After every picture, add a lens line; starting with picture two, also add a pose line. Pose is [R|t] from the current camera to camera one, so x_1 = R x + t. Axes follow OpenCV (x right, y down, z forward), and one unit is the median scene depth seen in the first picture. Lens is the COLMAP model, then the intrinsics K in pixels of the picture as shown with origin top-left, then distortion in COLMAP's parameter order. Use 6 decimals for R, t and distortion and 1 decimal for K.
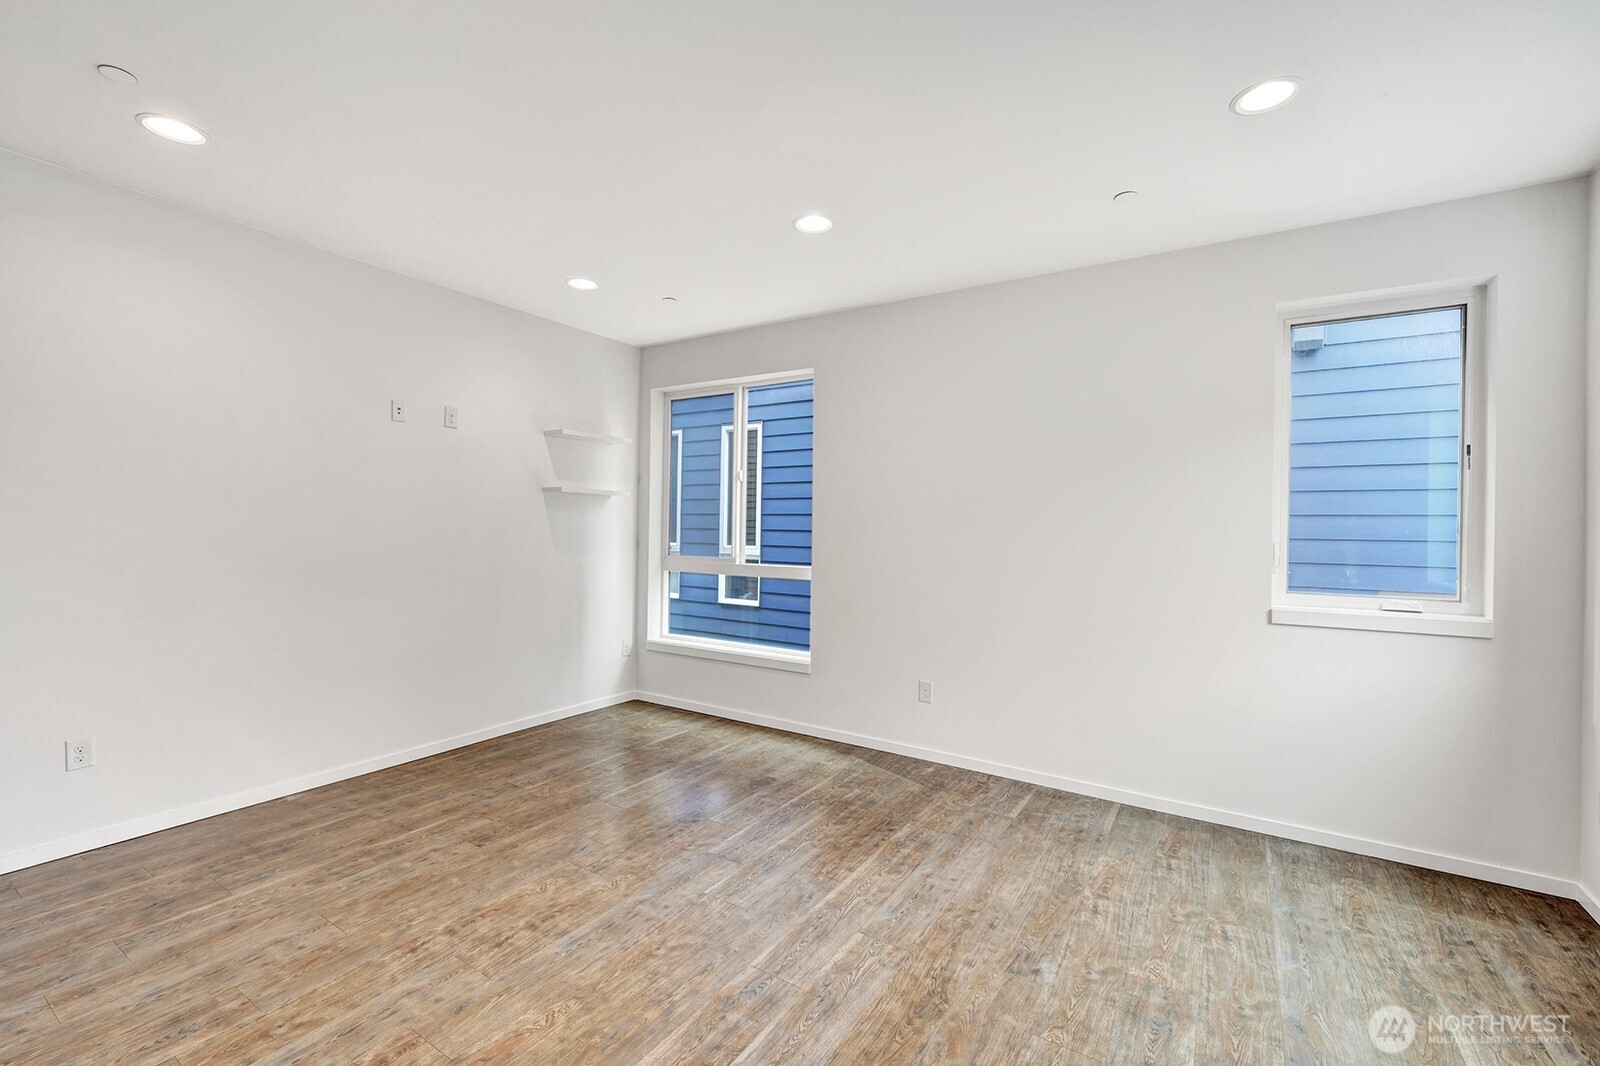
lens RADIAL K [[675.4, 0, 801.3], [0, 675.4, 529.2], [0, 0, 1]] dist [-0.003113, -0.000055]
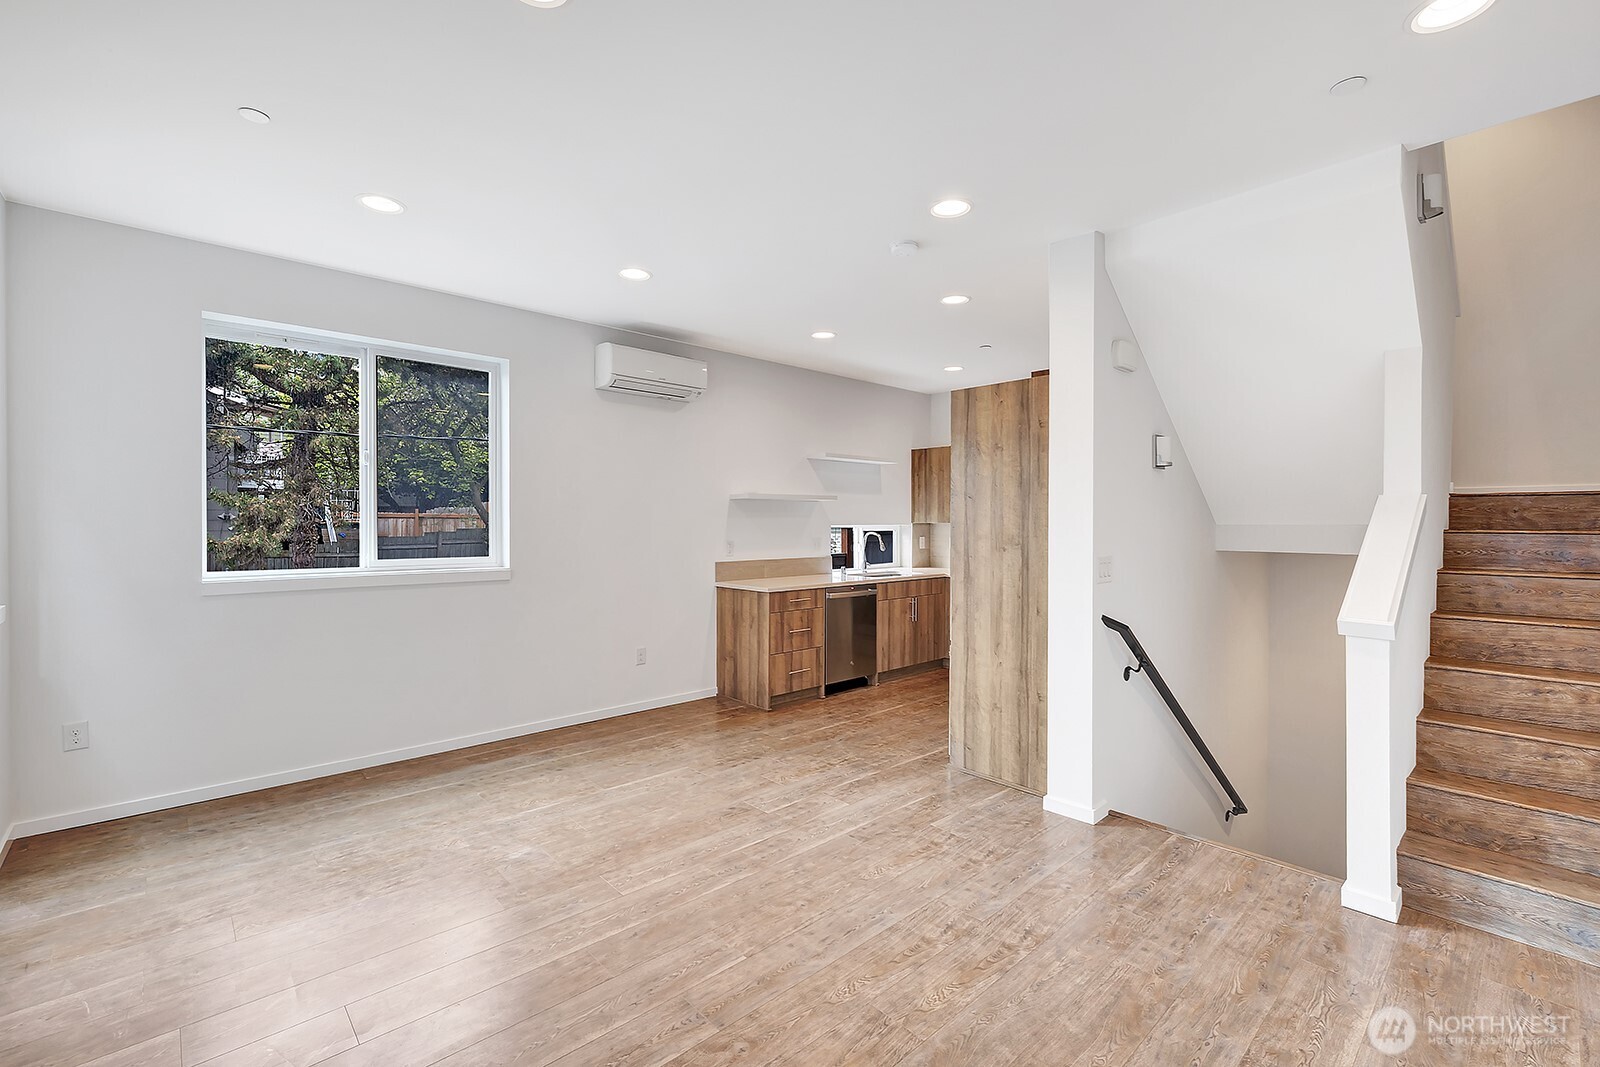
lens RADIAL K [[675.4, 0, 798.4], [0, 675.4, 527.0], [0, 0, 1]] dist [-0.003113, -0.000055]
pose [[-0.967129, -0.022303, 0.253307, -0.461521], [-0.019076, 0.999703, 0.015187, -0.018334], [-0.253571, 0.009856, -0.967267, 2.020413]]
